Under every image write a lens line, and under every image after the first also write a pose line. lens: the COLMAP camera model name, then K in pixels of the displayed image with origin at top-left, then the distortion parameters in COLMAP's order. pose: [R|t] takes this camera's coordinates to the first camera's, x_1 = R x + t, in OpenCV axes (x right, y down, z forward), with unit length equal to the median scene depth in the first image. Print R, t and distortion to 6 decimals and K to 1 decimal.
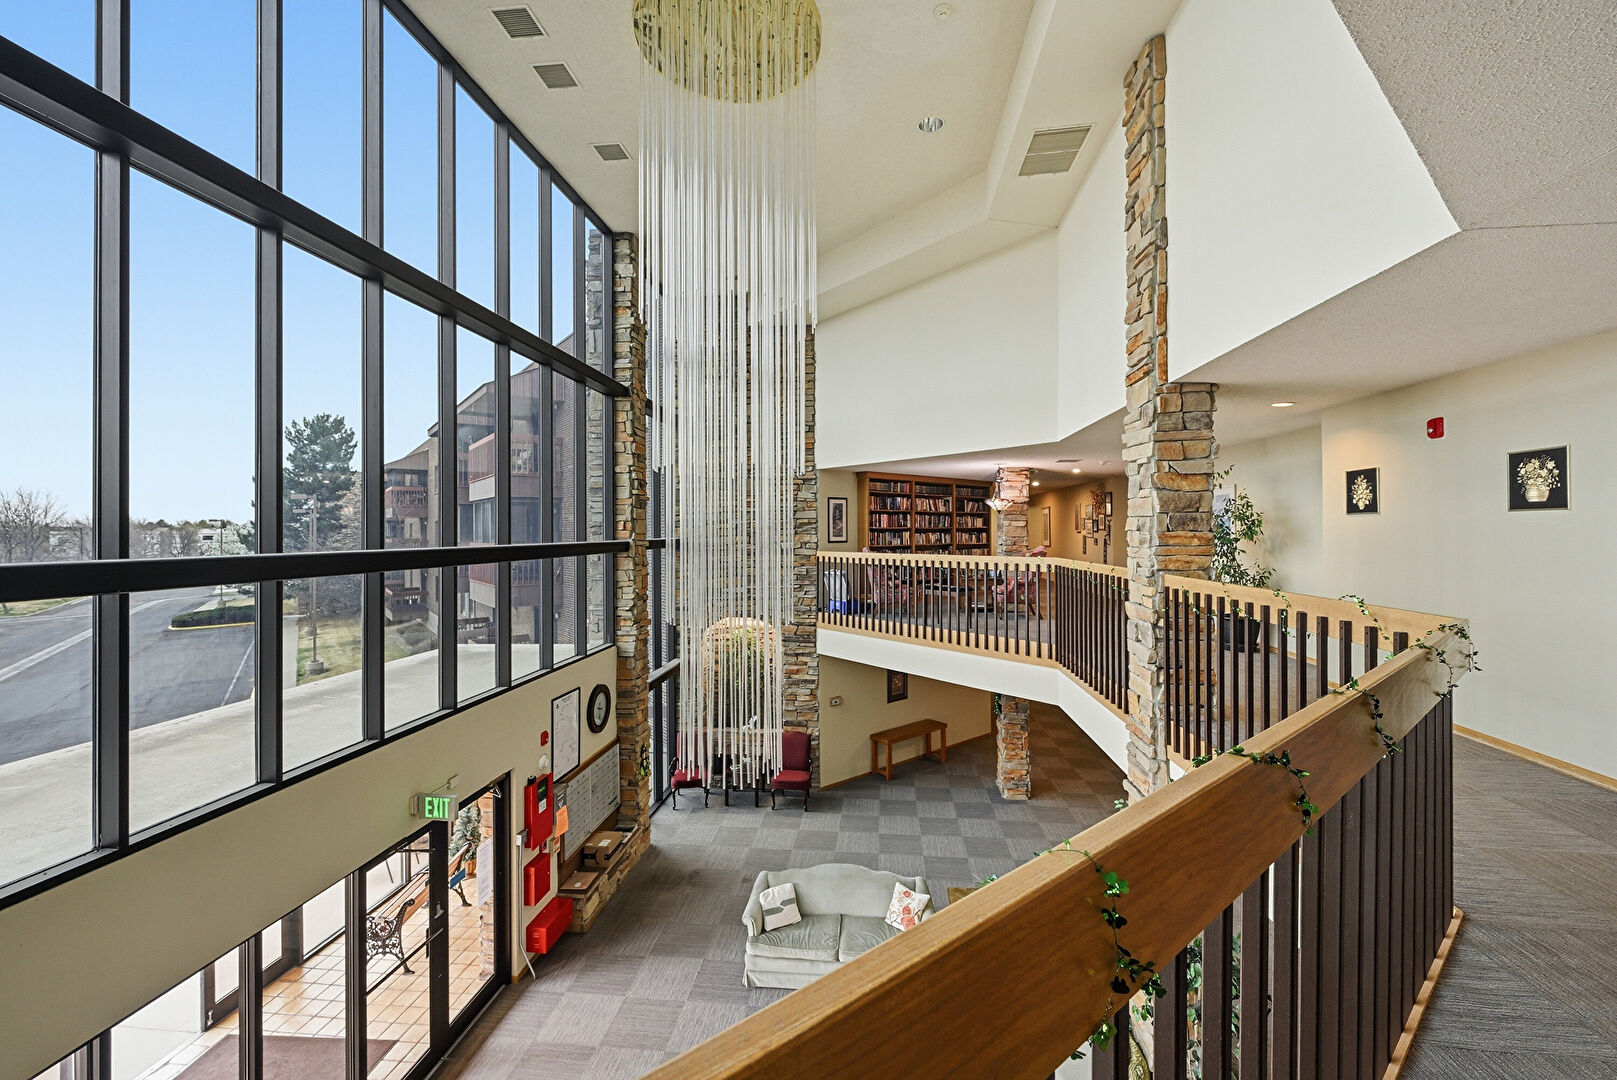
lens RADIAL K [[648.7, 0, 814.8], [0, 648.7, 533.3], [0, 0, 1]] dist [0.001210, 0.000173]
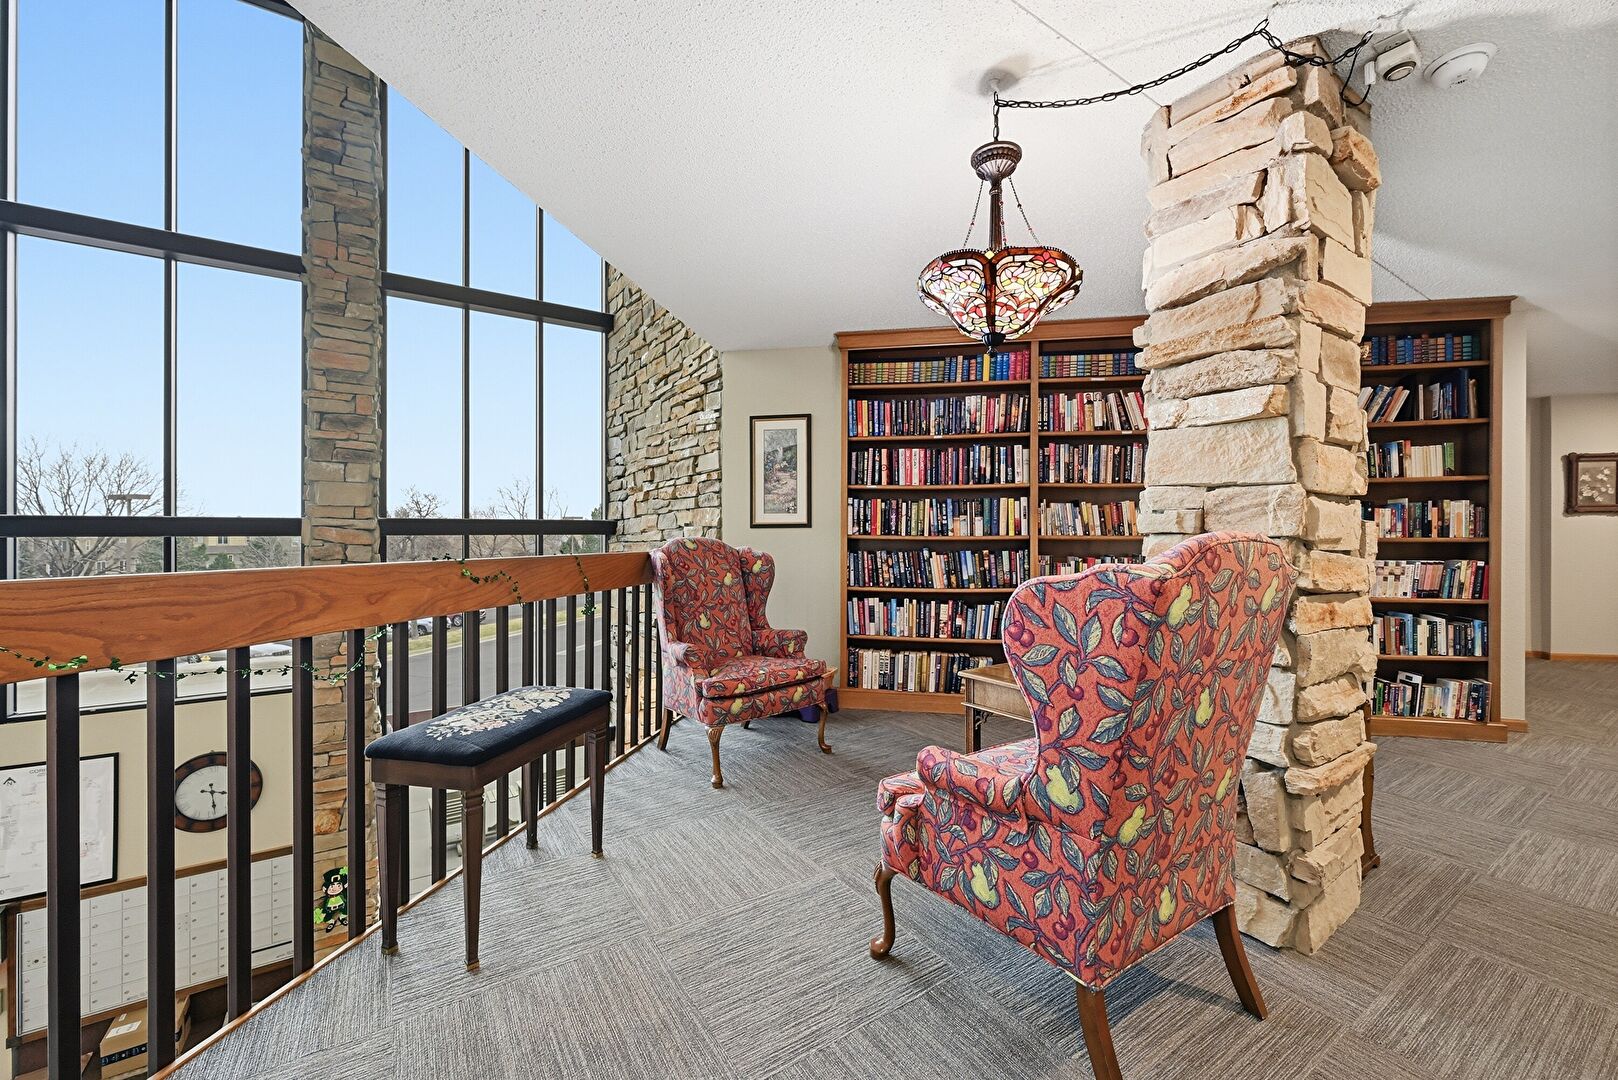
lens RADIAL K [[649.1, 0, 815.3], [0, 649.1, 533.3], [0, 0, 1]] dist [0.001210, 0.000173]
pose [[0.651814, 0.002415, -0.758375, 0.339984], [-0.005185, 0.999986, -0.001272, 0.017550], [0.758361, 0.004761, 0.651817, 0.731174]]
